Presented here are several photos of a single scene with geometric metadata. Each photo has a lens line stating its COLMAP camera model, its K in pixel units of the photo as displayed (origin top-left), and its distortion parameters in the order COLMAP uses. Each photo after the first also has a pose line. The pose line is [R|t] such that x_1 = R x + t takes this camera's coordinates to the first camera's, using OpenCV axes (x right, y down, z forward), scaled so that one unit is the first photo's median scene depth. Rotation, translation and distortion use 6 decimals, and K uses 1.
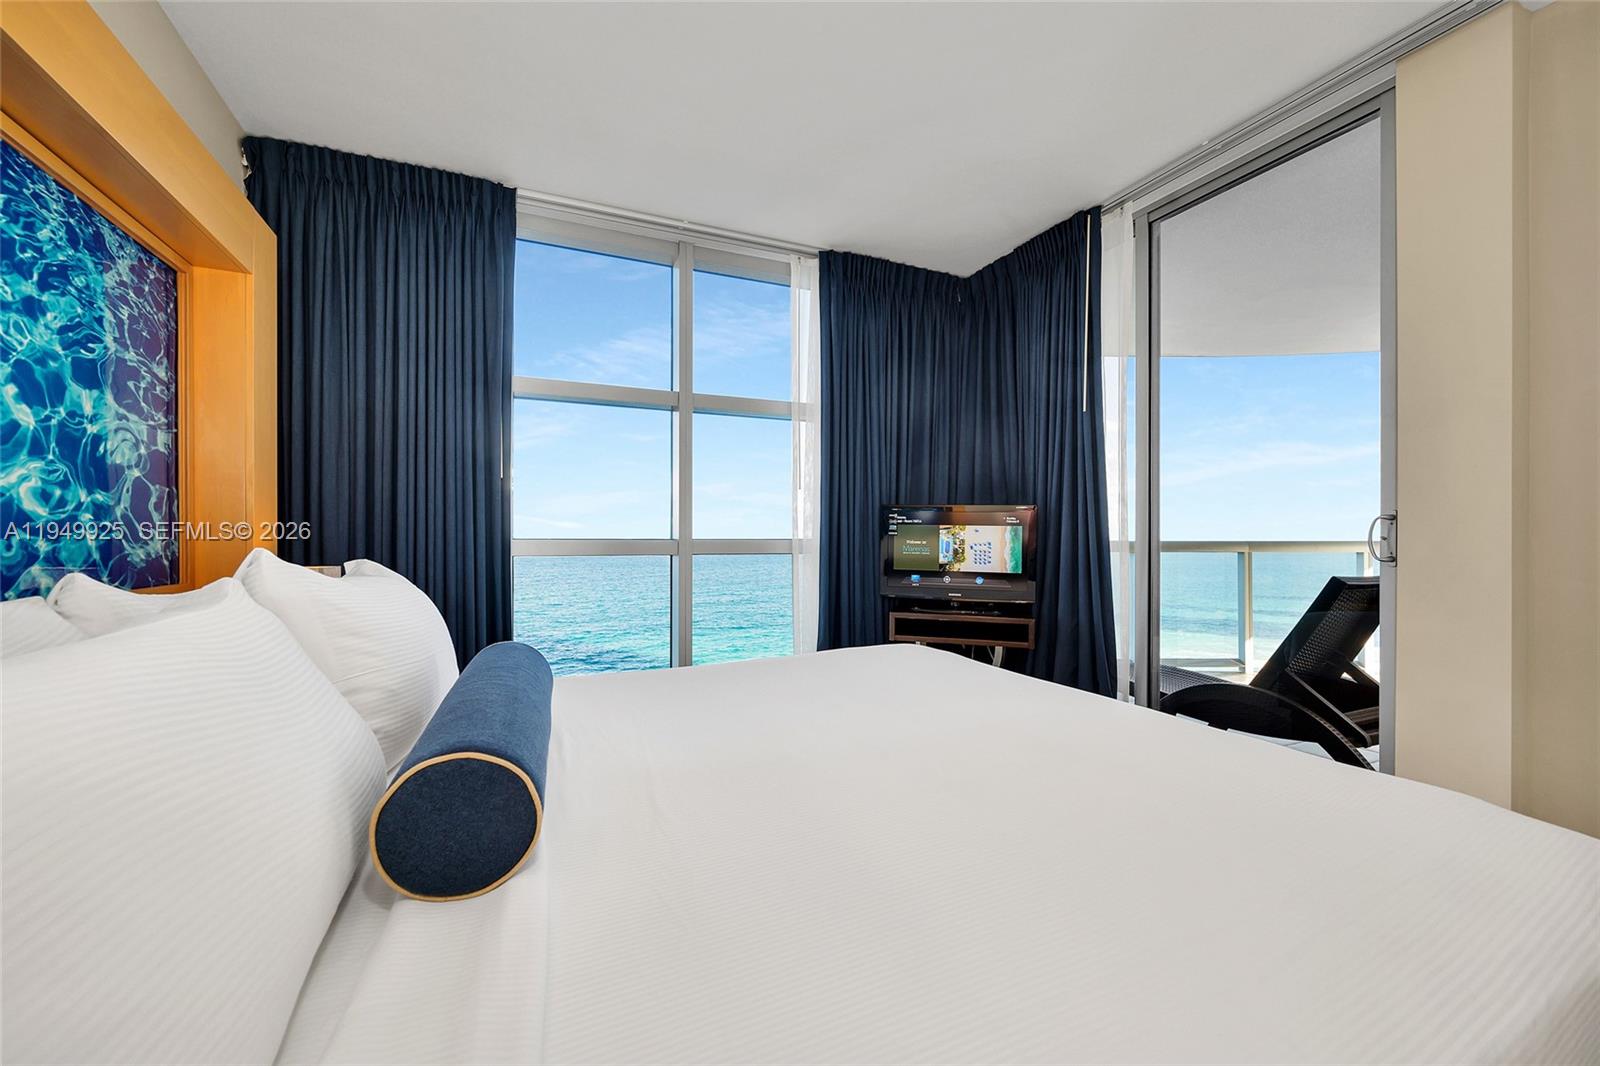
lens RADIAL K [[631.7, 0, 799.5], [0, 631.7, 547.0], [0, 0, 1]] dist [-0.002278, -0.000873]
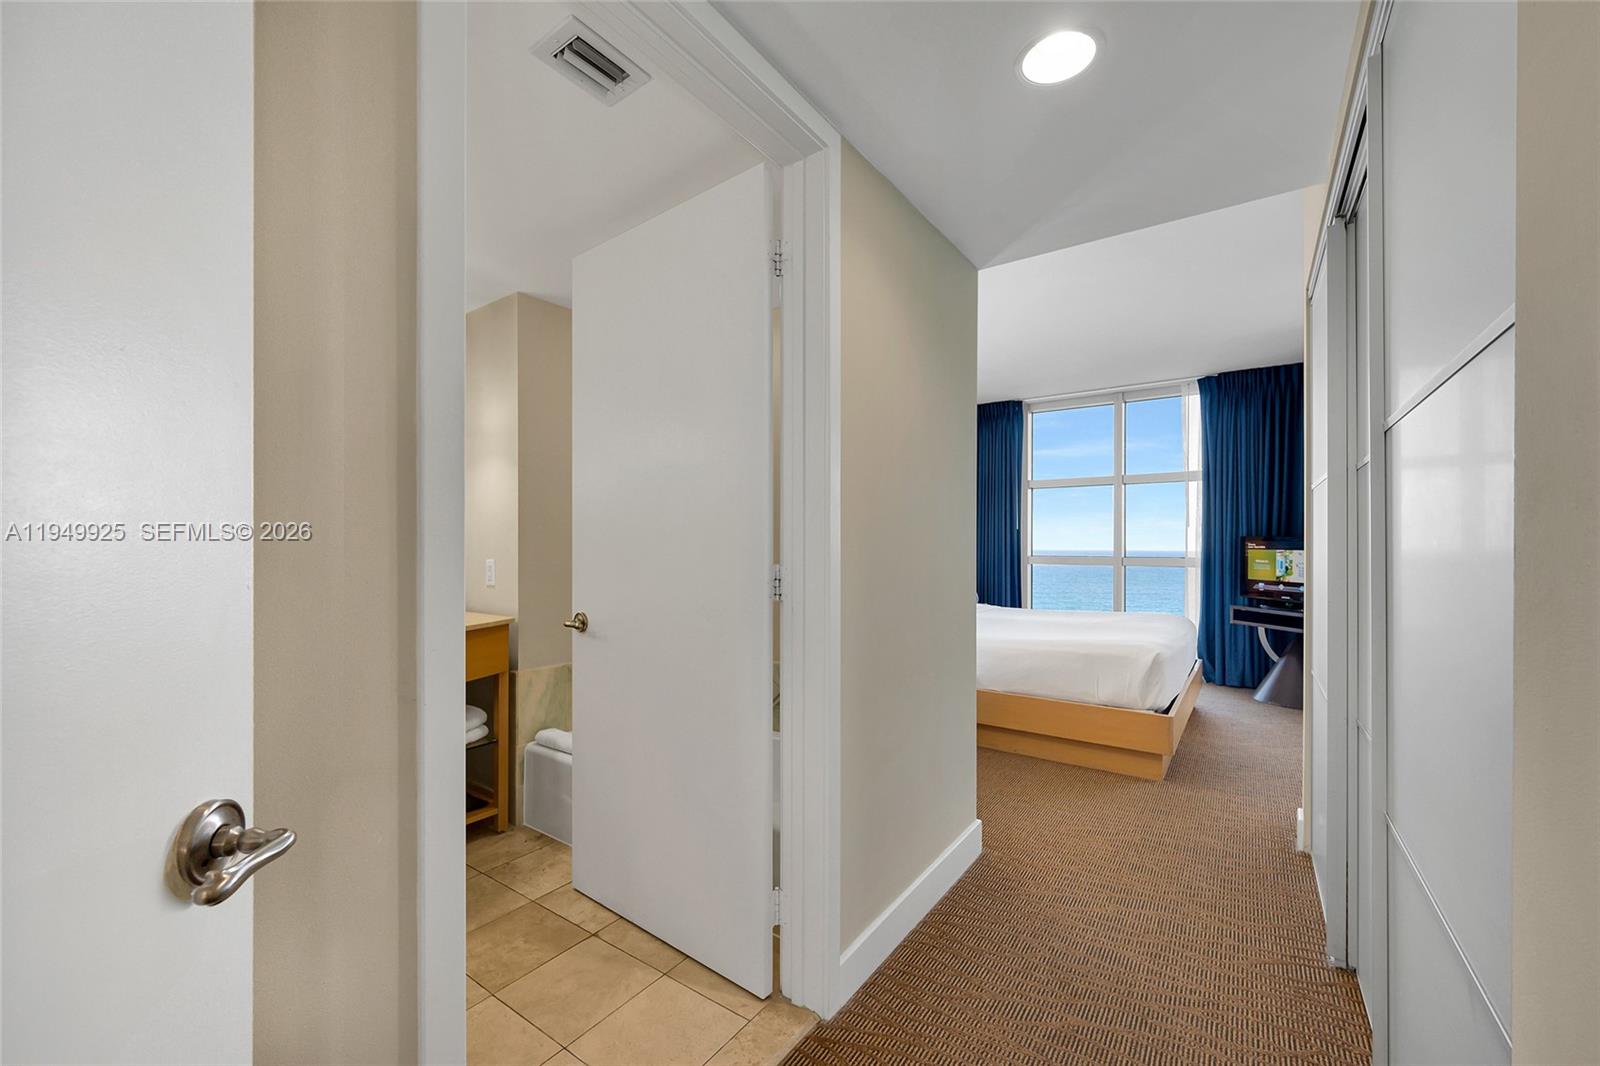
lens RADIAL K [[631.7, 0, 795.9], [0, 631.7, 537.4], [0, 0, 1]] dist [-0.002278, -0.000873]
pose [[0.506836, -0.000808, -0.862042, 0.923556], [-0.013495, 0.999870, -0.008872, -0.035031], [0.861937, 0.016130, 0.506759, -0.711631]]
